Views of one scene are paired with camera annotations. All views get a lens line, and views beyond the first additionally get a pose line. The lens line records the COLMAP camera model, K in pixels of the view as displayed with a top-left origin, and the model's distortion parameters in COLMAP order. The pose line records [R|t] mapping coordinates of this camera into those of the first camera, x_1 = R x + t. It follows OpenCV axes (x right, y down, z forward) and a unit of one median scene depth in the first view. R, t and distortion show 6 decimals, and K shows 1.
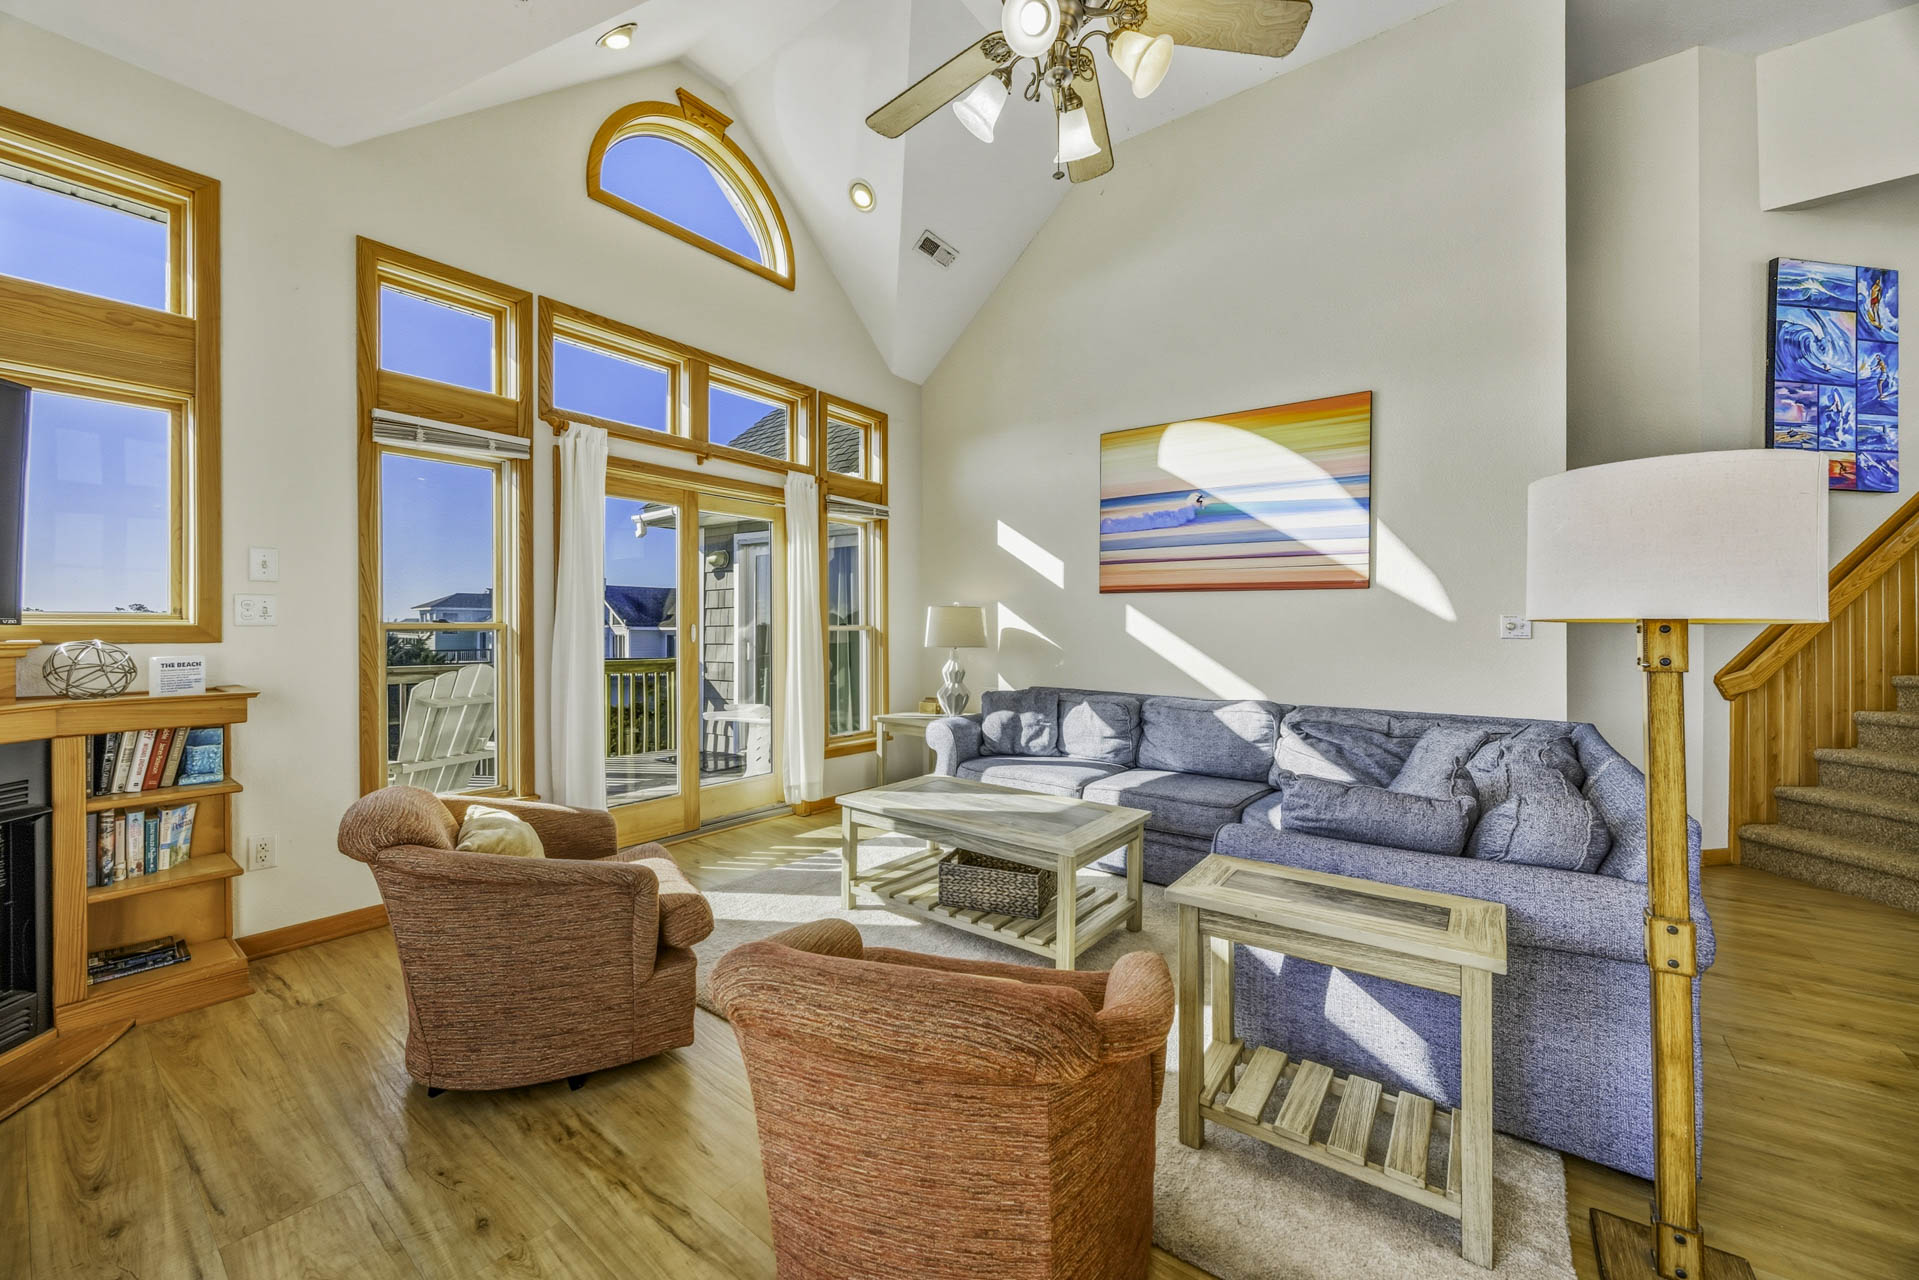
lens RADIAL K [[744.1, 0, 947.8], [0, 744.1, 627.2], [0, 0, 1]] dist [-0.002796, -0.000259]
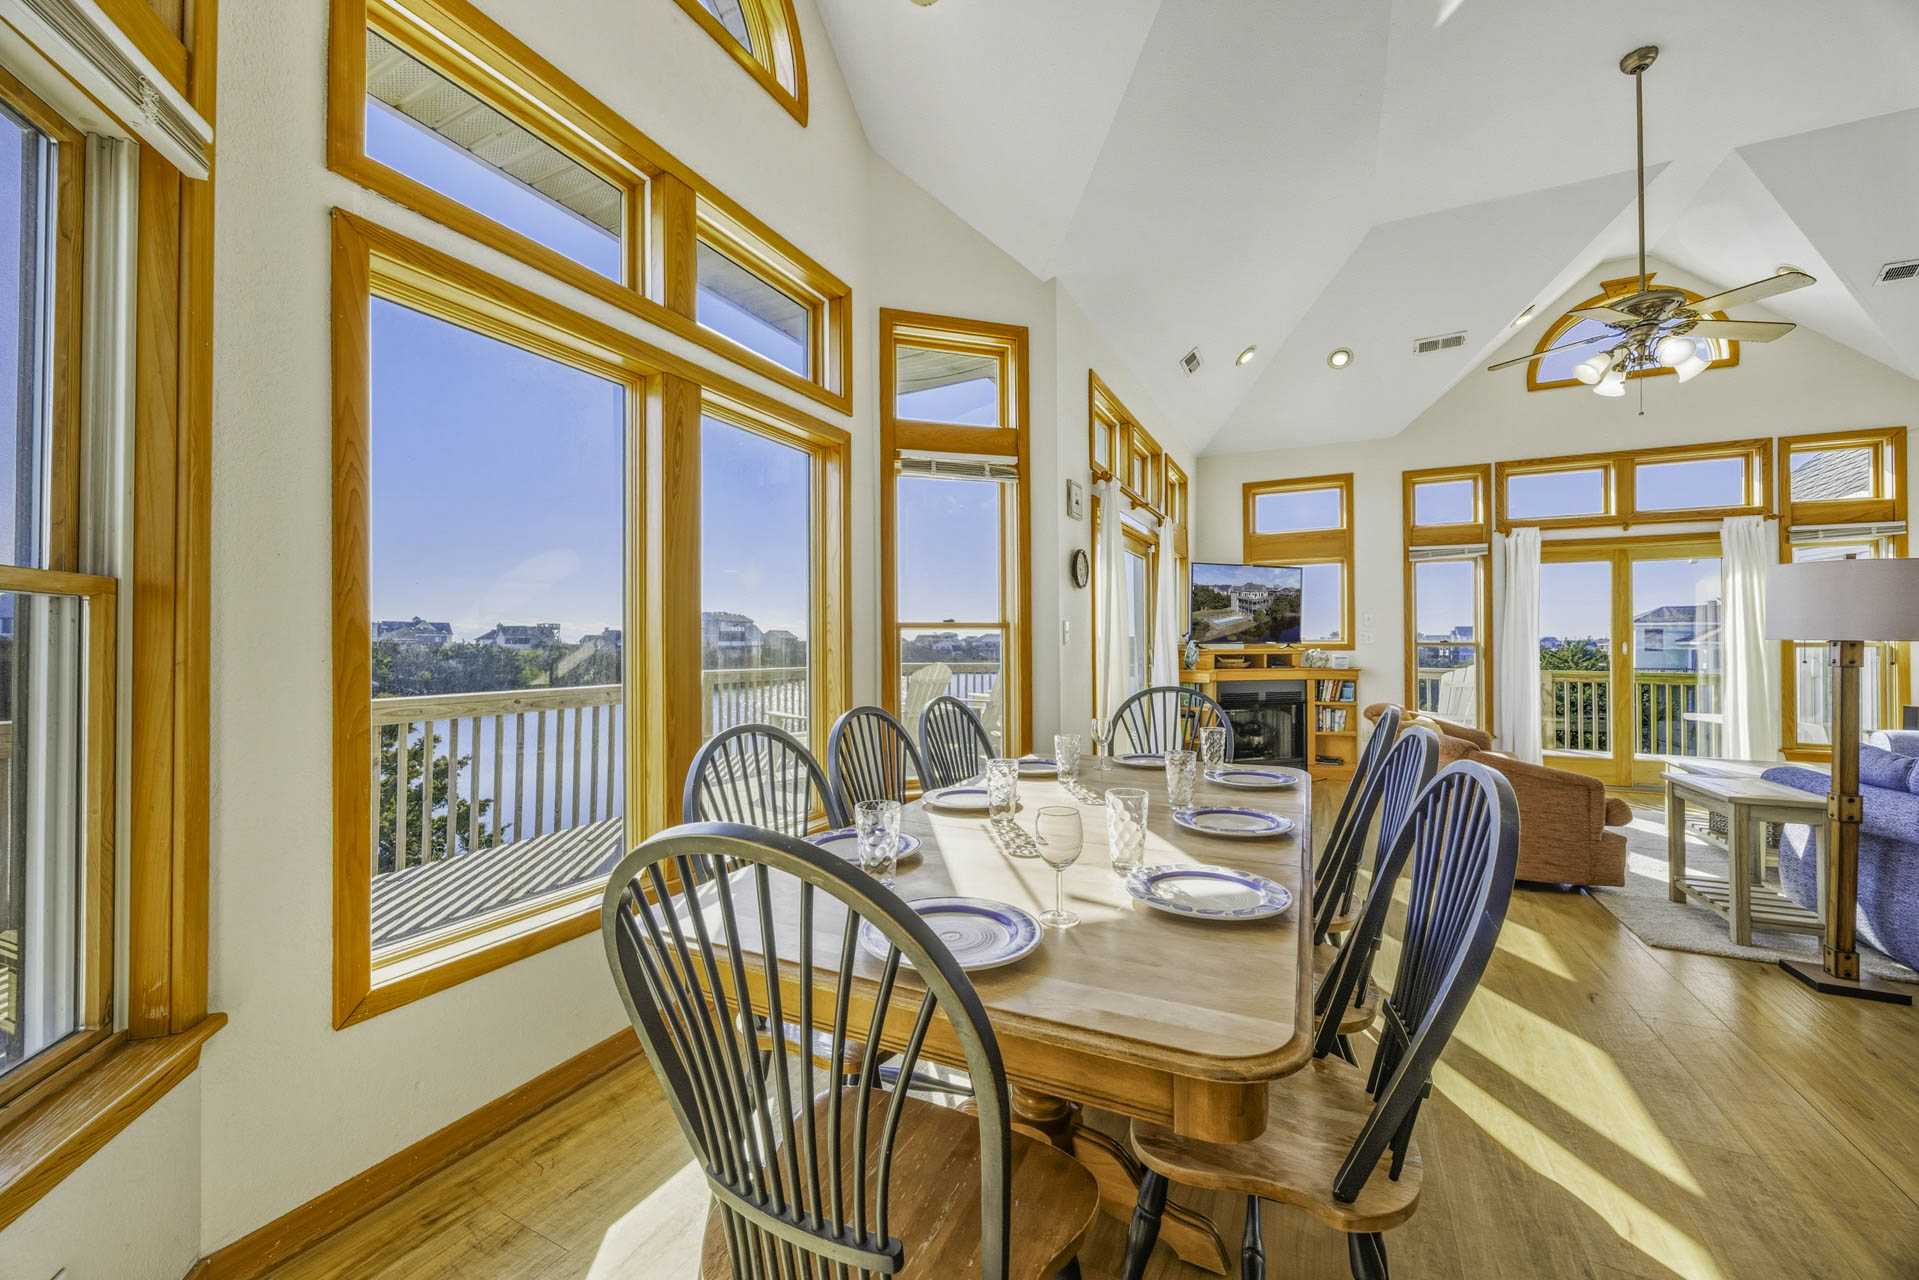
lens RADIAL K [[724.2, 0, 948.6], [0, 724.2, 642.1], [0, 0, 1]] dist [-0.000698, -0.000048]
pose [[0.179179, -0.010618, -0.983759, 0.841745], [0.006051, 0.999935, -0.009690, 0.005319], [0.983798, -0.004216, 0.179232, -0.570467]]
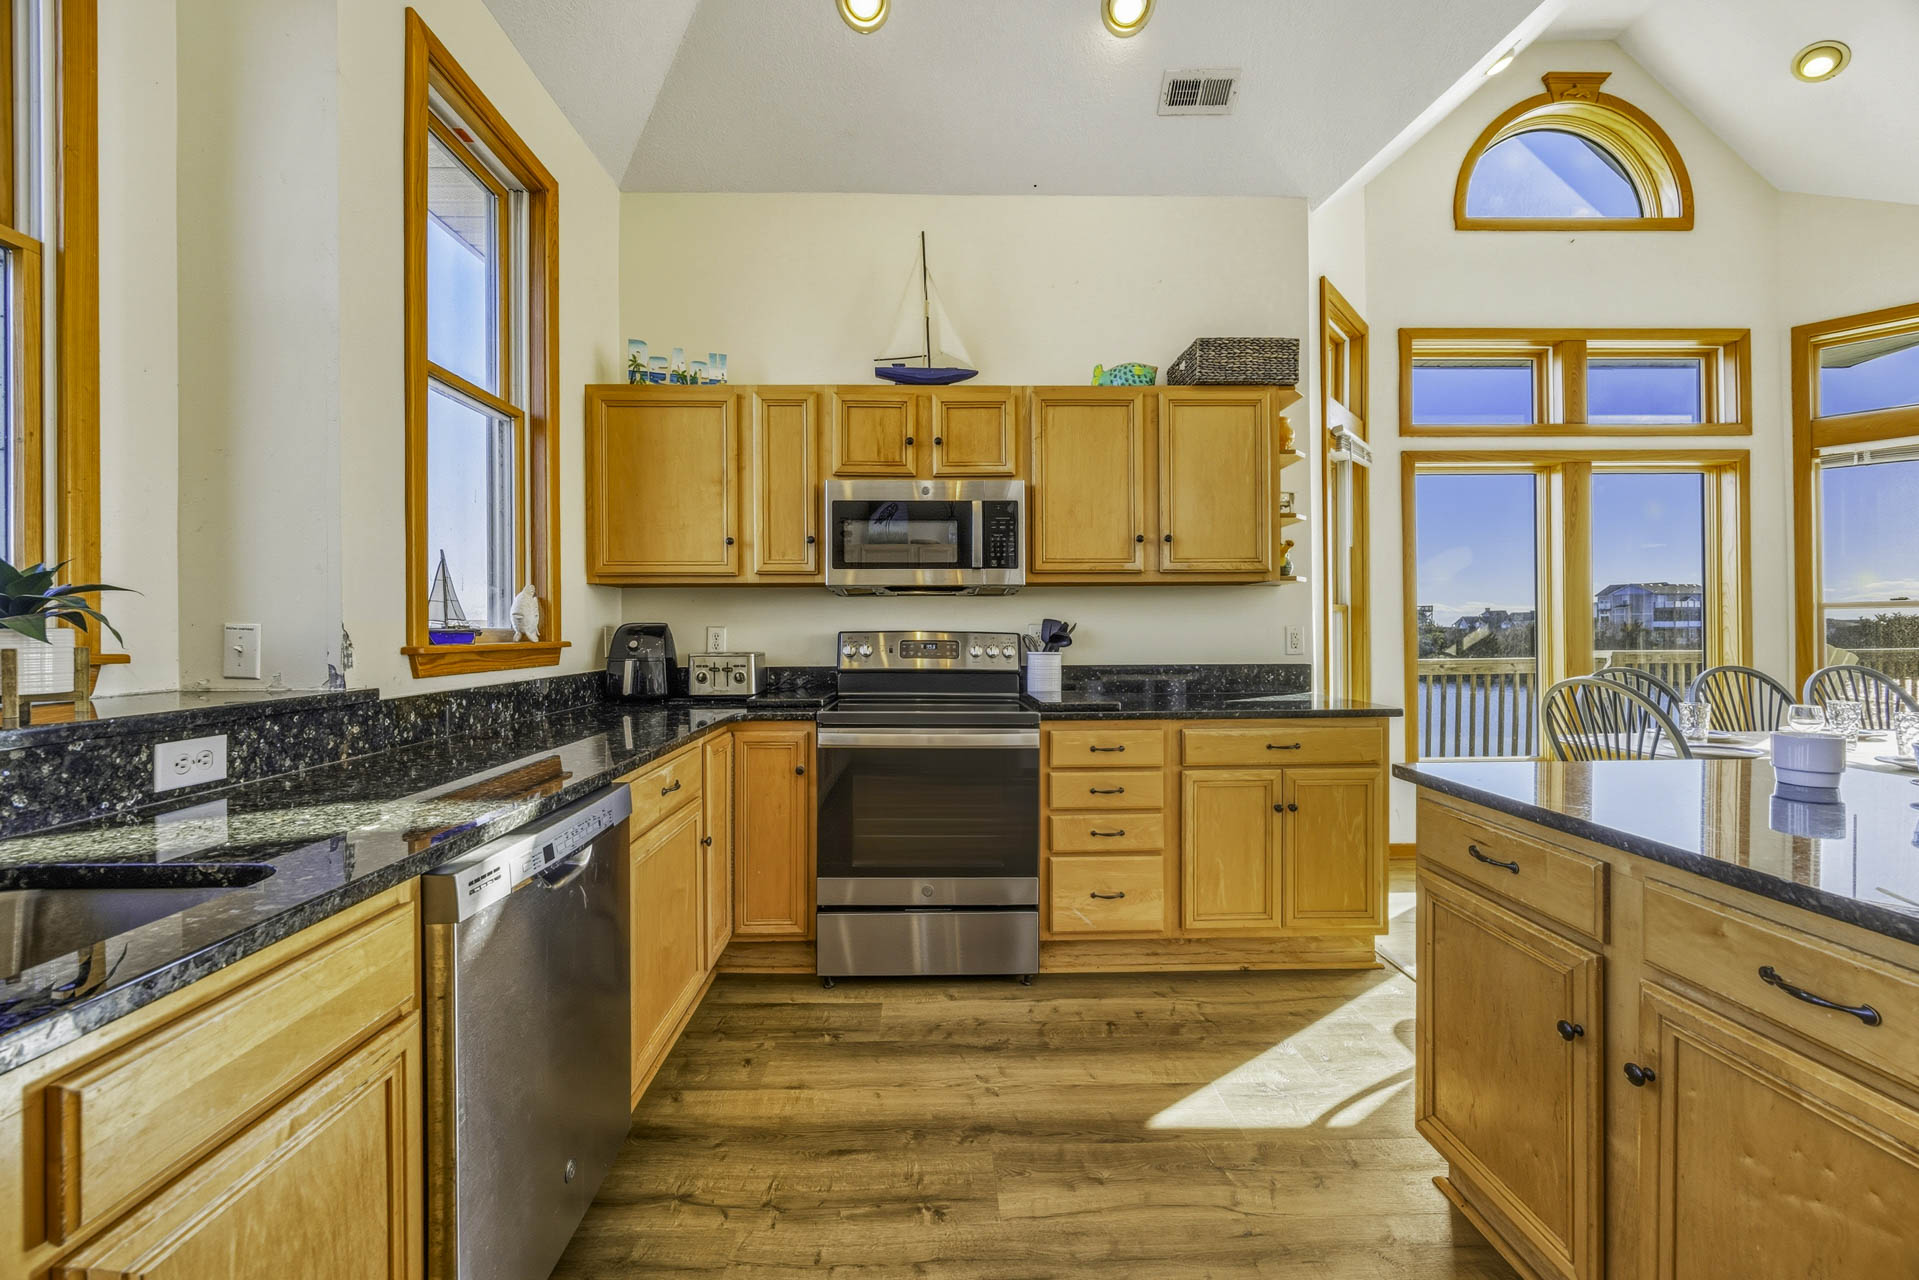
lens RADIAL K [[737.4, 0, 951.8], [0, 737.4, 636.2], [0, 0, 1]] dist [-0.003942, -0.000201]
pose [[-0.778623, 0.009787, -0.627415, 1.482372], [0.007678, 0.999952, 0.006071, 0.002035], [0.627445, -0.000090, -0.778661, -0.438542]]
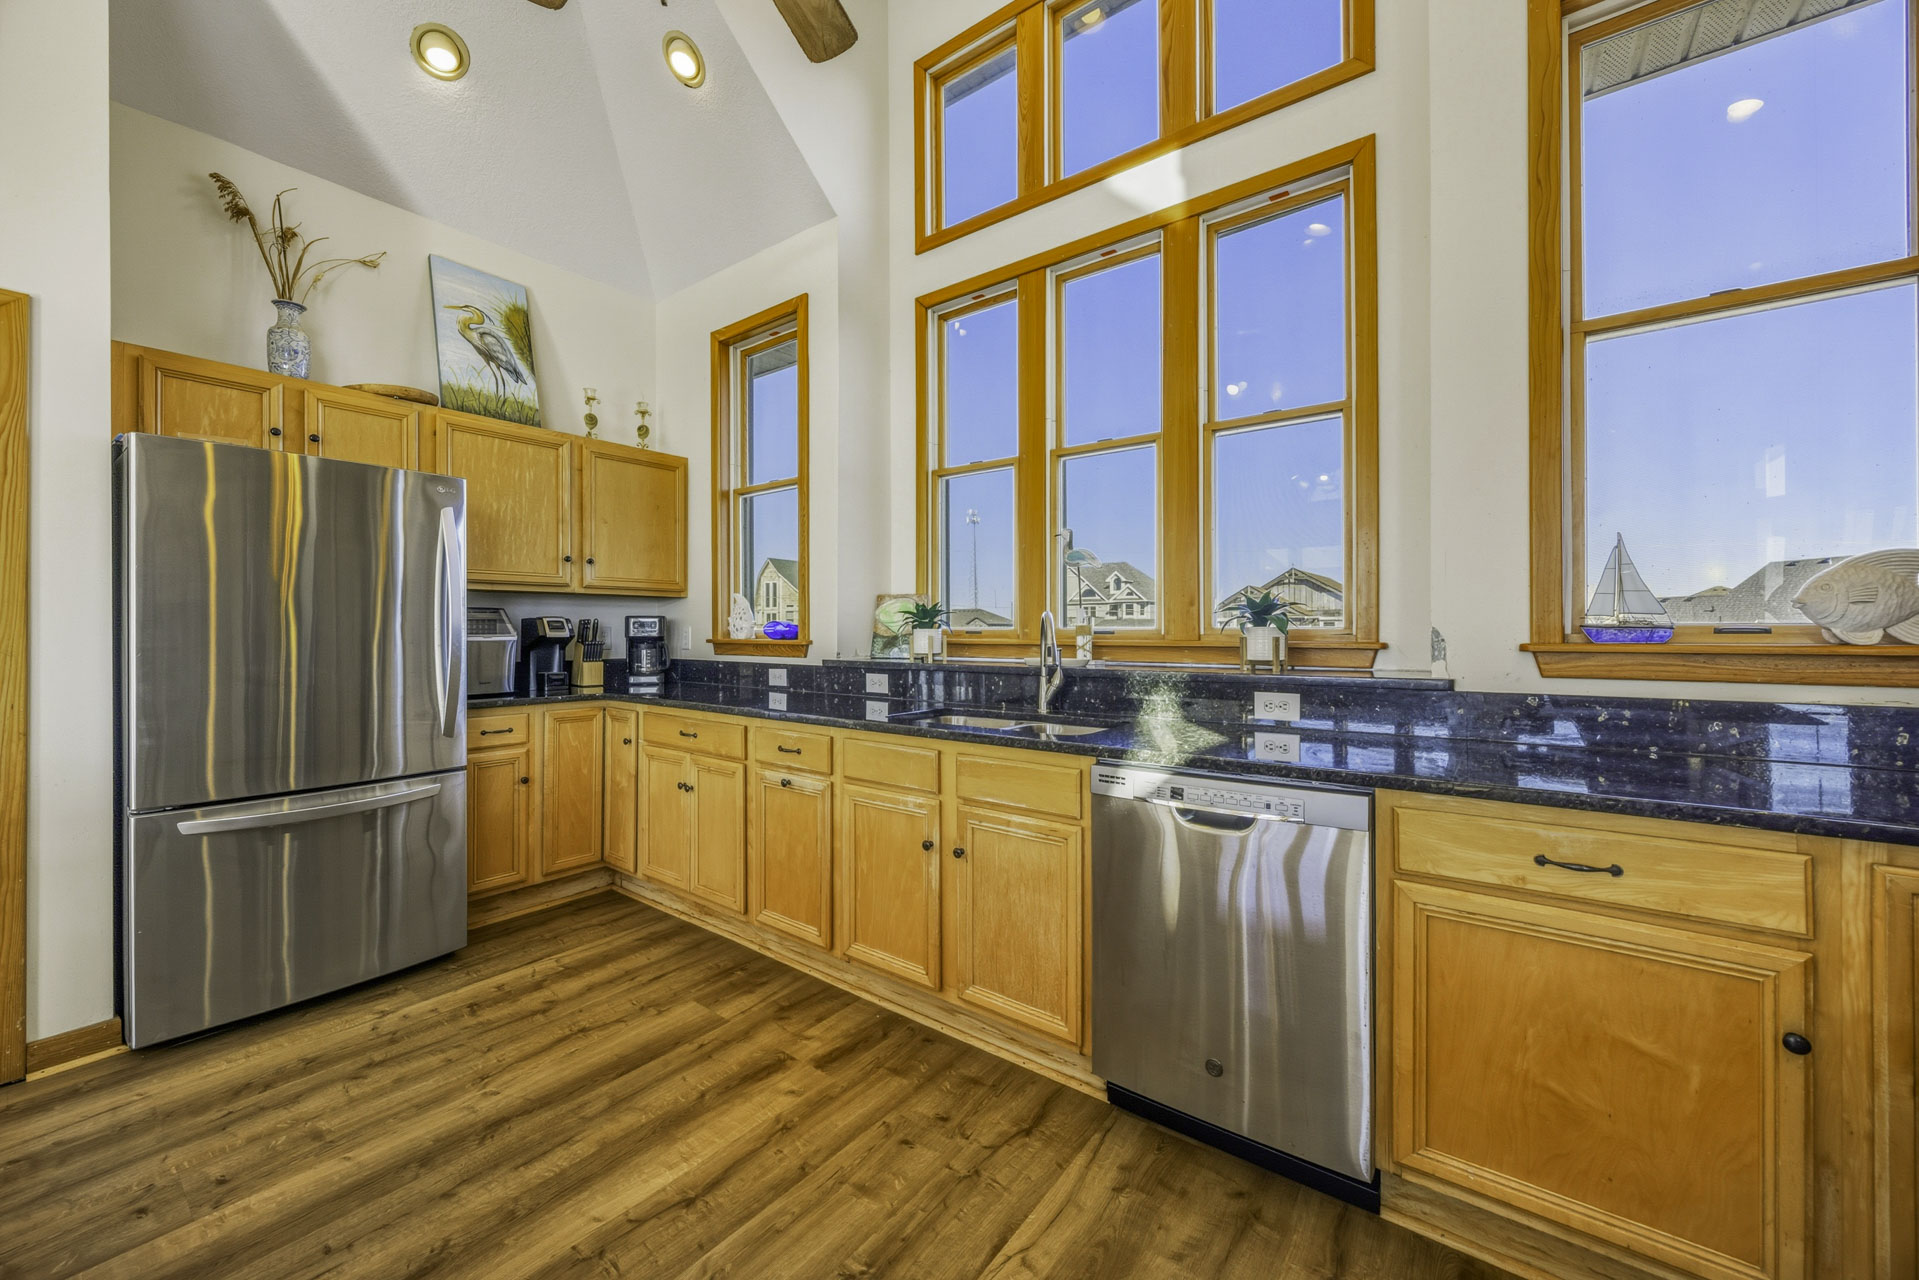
lens RADIAL K [[725.5, 0, 954.7], [0, 725.5, 627.6], [0, 0, 1]] dist [-0.000377, -0.000043]
pose [[-0.002297, 0.002850, 0.999993, 1.022129], [-0.000356, 0.999996, -0.002851, 0.000972], [-0.999997, -0.000362, -0.002296, -0.669640]]
